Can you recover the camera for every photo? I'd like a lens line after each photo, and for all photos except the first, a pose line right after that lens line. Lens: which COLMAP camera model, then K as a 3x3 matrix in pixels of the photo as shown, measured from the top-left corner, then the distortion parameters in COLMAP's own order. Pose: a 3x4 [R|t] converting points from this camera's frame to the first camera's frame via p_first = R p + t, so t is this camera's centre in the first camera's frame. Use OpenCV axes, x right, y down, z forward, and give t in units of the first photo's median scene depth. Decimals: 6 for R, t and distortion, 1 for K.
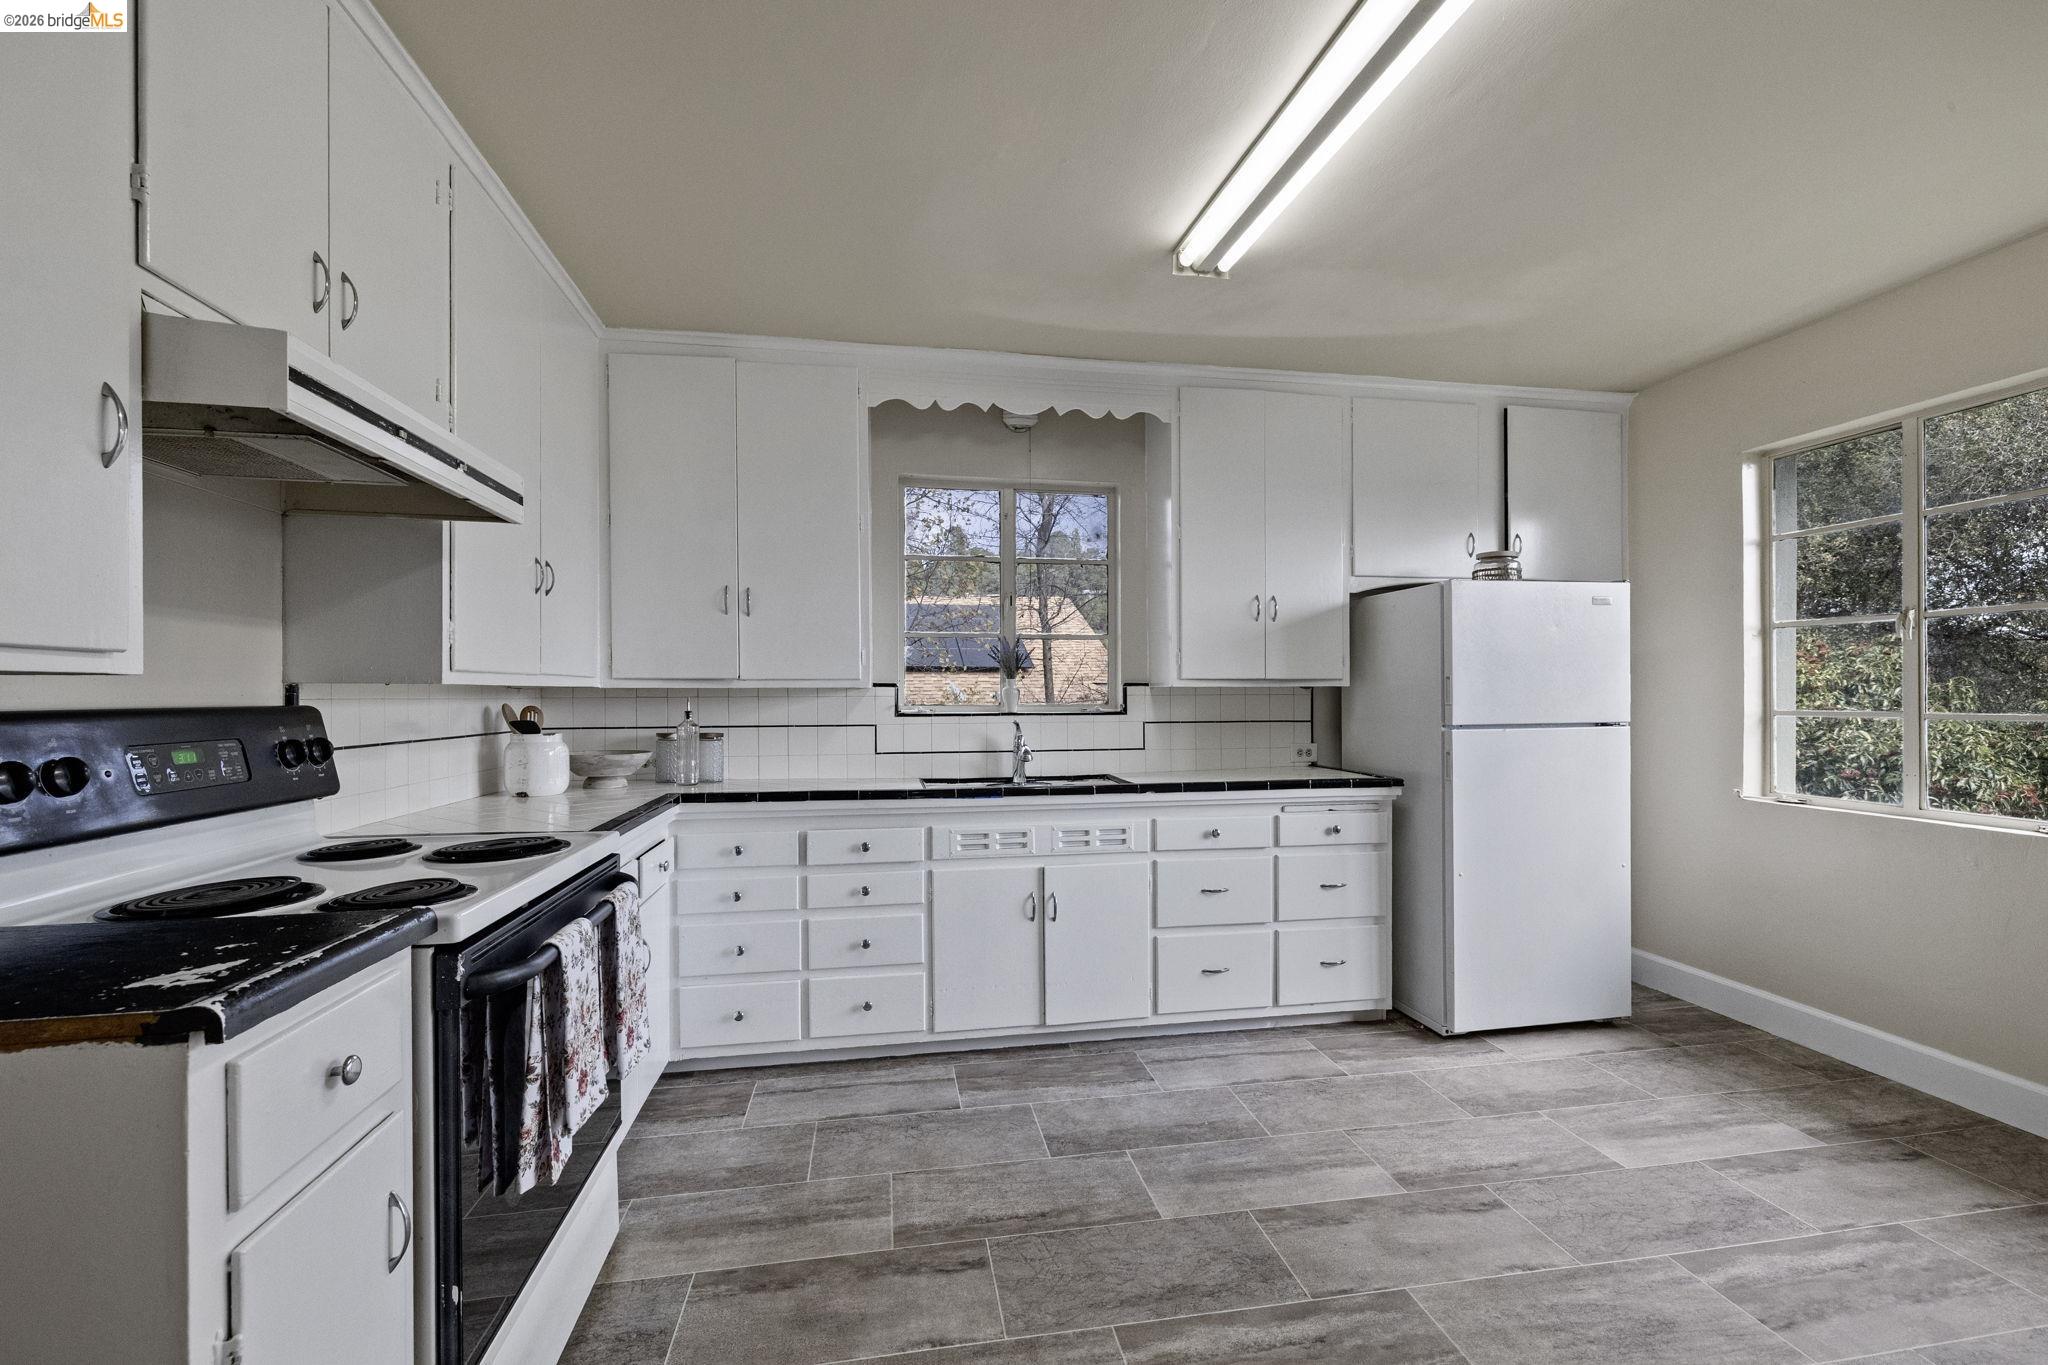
lens RADIAL K [[864.7, 0, 1030.2], [0, 864.7, 688.0], [0, 0, 1]] dist [0.000603, -0.000068]
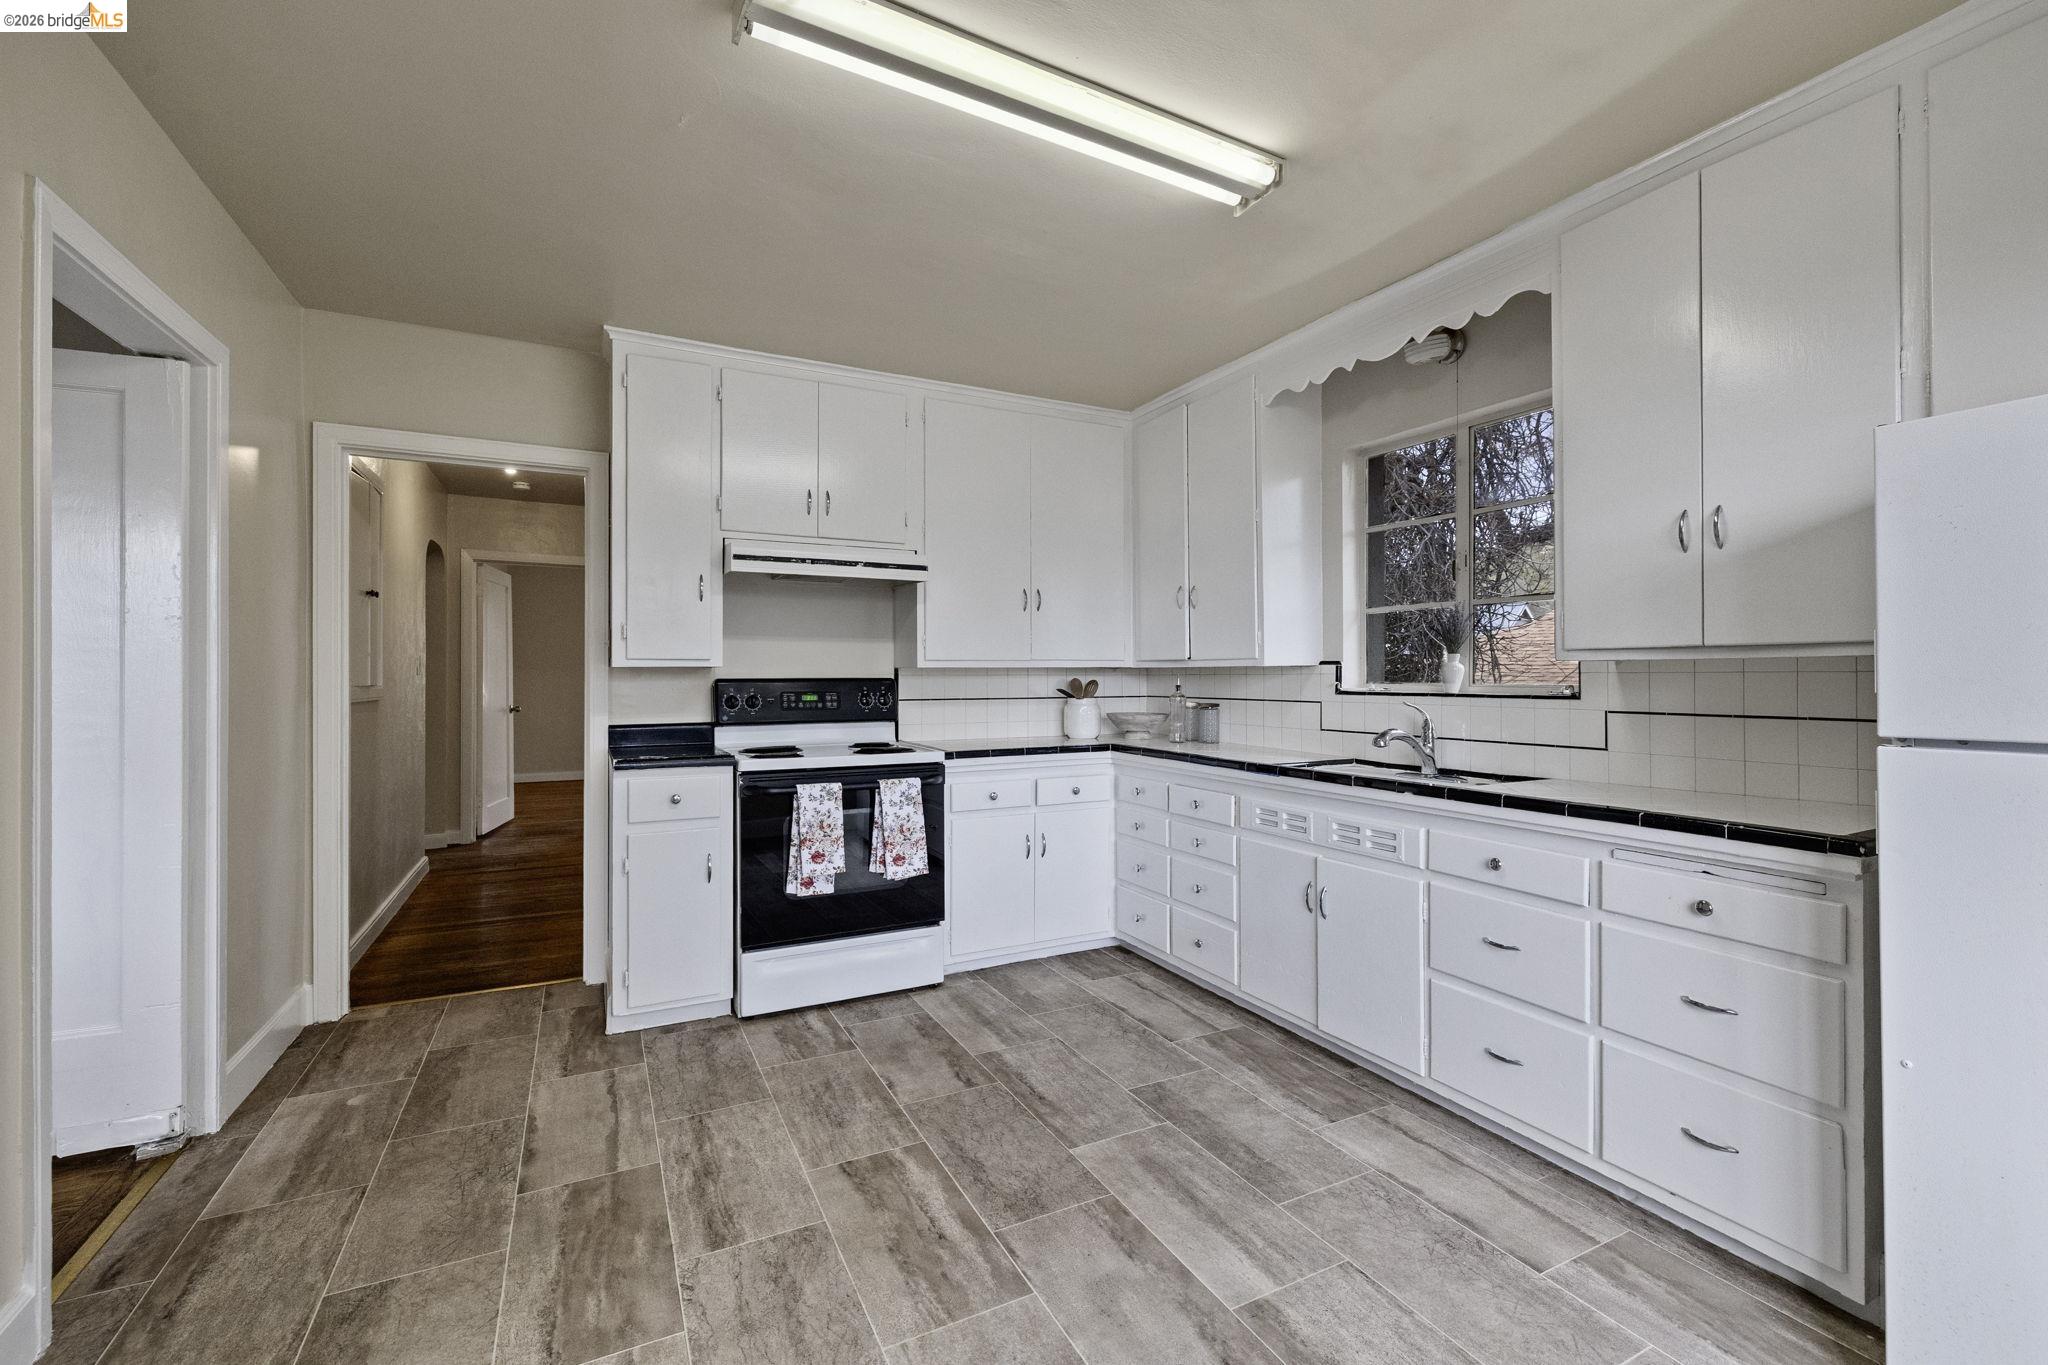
lens RADIAL K [[858.6, 0, 1025.3], [0, 858.6, 661.2], [0, 0, 1]] dist [-0.000180, 0.000178]
pose [[0.298072, -0.013370, -0.954450, 0.821371], [0.008792, 0.999898, -0.011261, 0.003351], [0.954503, -0.005035, 0.298159, 0.432836]]
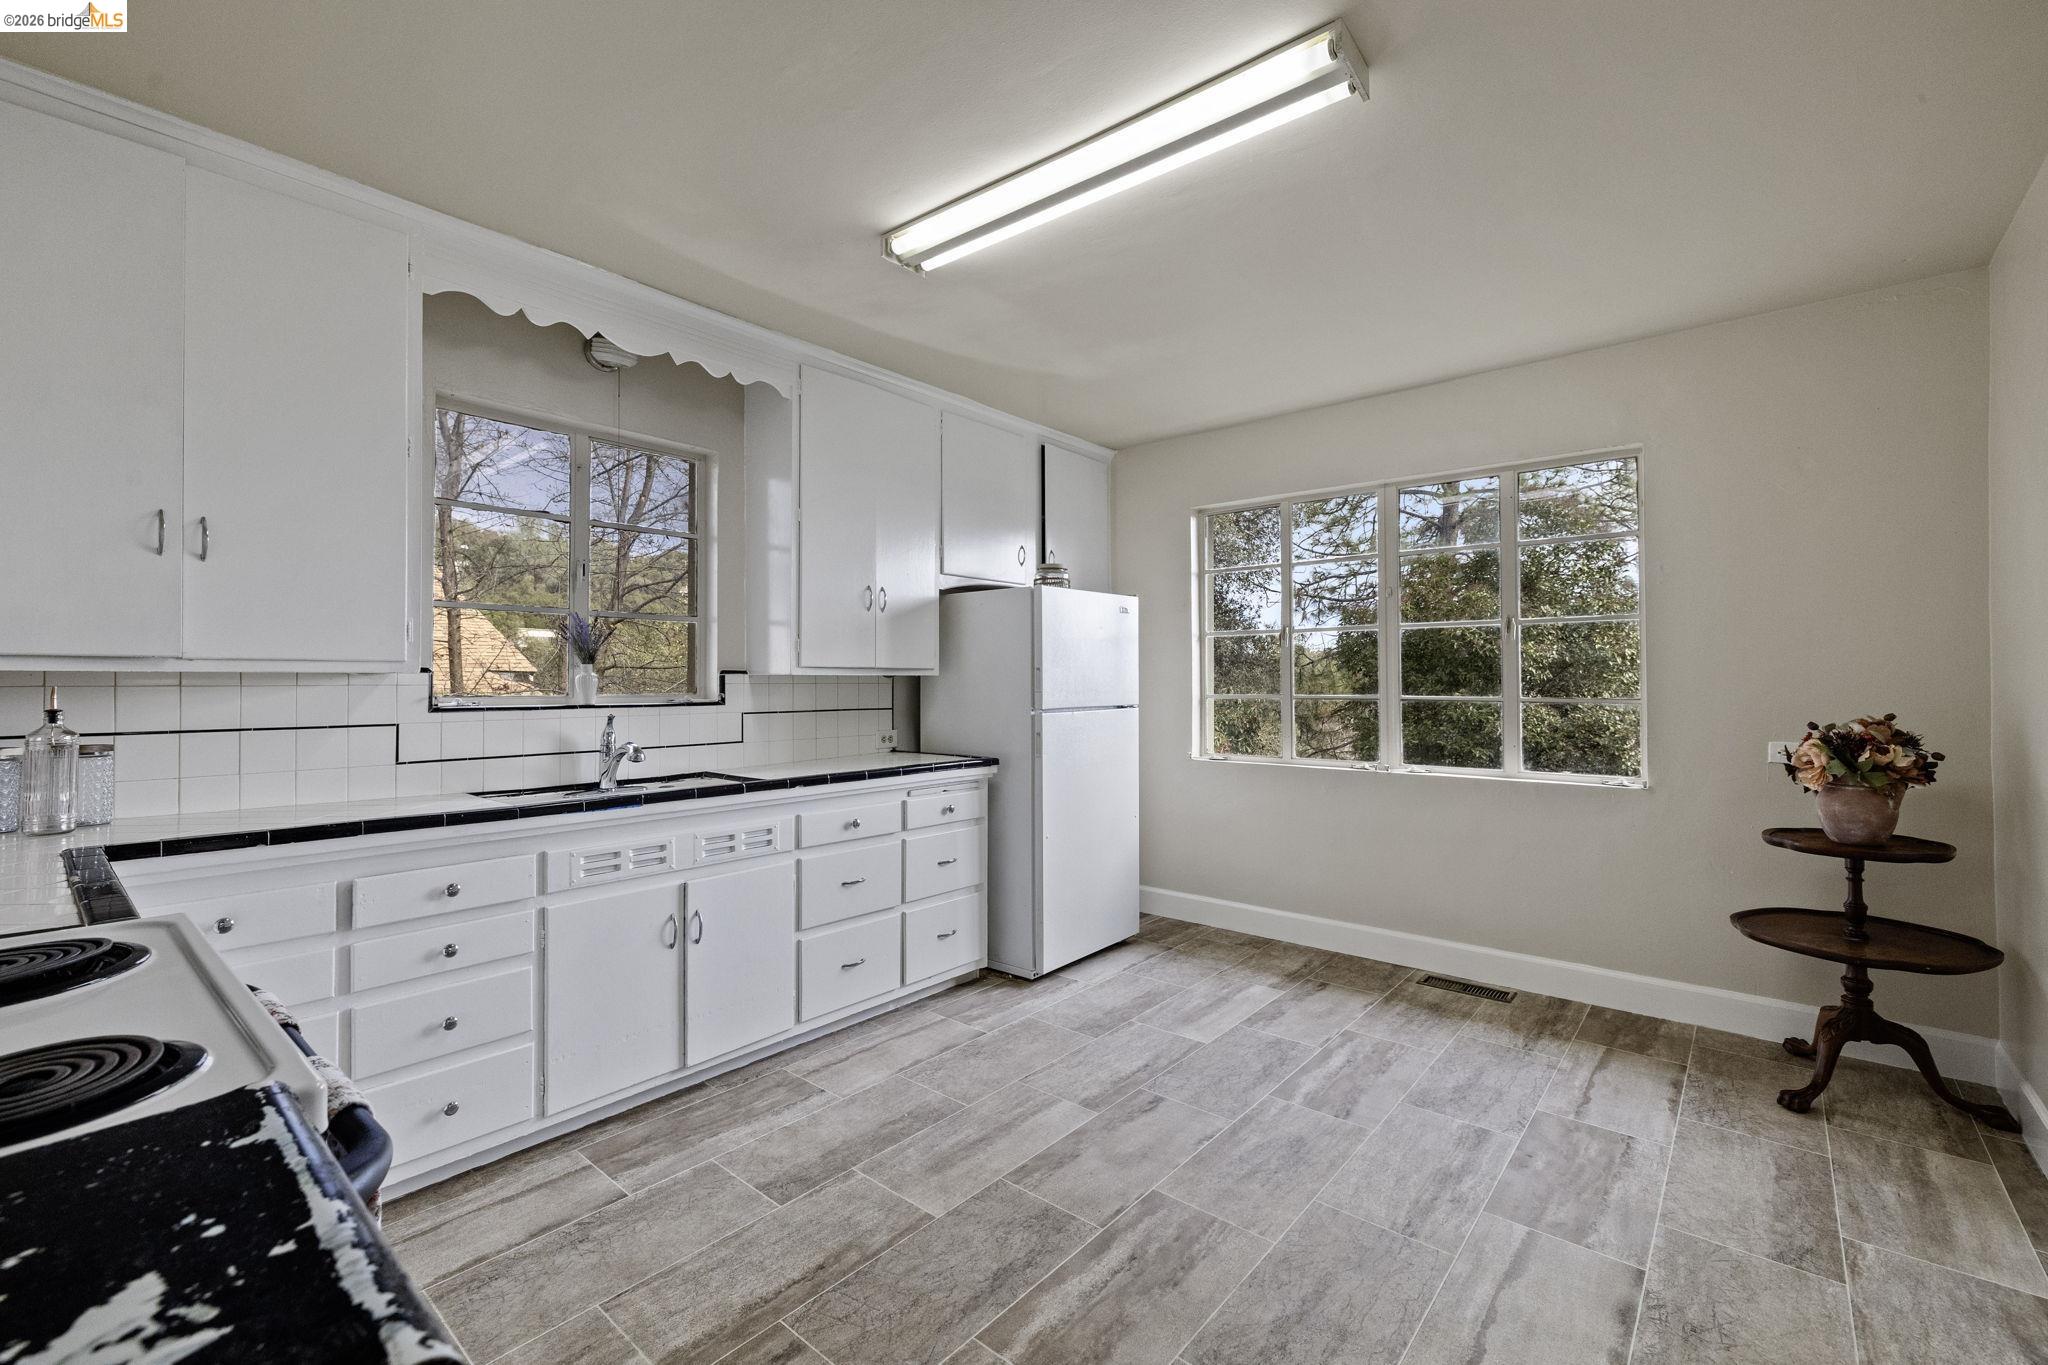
lens RADIAL K [[858.6, 0, 1025.3], [0, 858.6, 661.2], [0, 0, 1]] dist [-0.000180, 0.000178]
pose [[0.771422, 0.017076, 0.636095, -0.276189], [-0.004611, 0.999764, -0.021246, 0.002903], [-0.636307, 0.013456, 0.771318, 0.123815]]
